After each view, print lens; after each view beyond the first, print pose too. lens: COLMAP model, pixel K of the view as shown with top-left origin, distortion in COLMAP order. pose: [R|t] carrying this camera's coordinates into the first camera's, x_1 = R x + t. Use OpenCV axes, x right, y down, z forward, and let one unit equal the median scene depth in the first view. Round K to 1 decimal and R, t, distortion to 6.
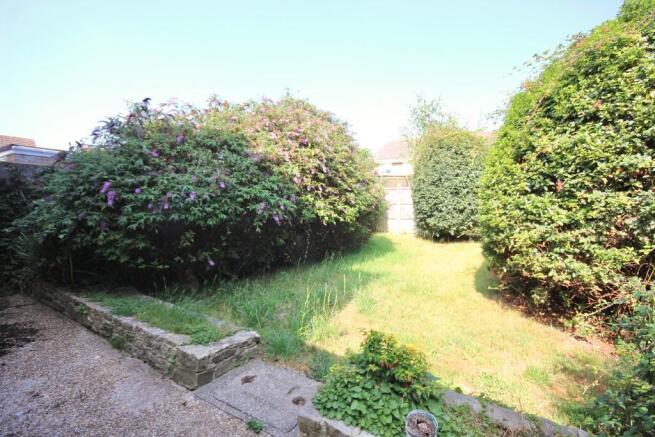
lens RADIAL K [[302.3, 0, 333.6], [0, 302.3, 218.2], [0, 0, 1]] dist [0.005456, -0.007320]
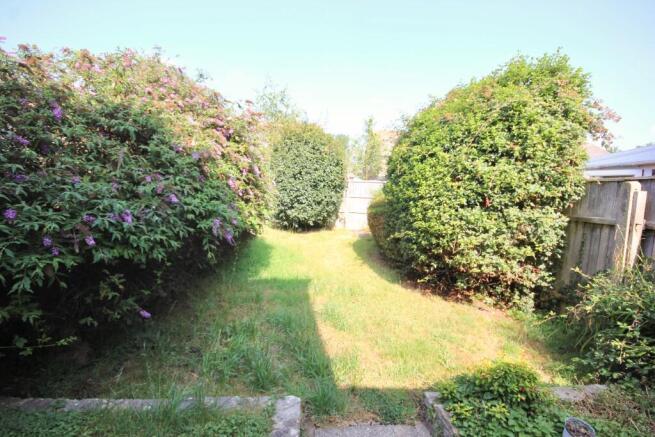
lens RADIAL K [[302.3, 0, 330.0], [0, 302.3, 219.4], [0, 0, 1]] dist [0.005456, -0.007320]
pose [[0.812804, -0.049251, 0.580451, -0.471941], [0.010850, 0.997527, 0.069446, -0.104290], [-0.582436, -0.050148, 0.811328, 0.248460]]
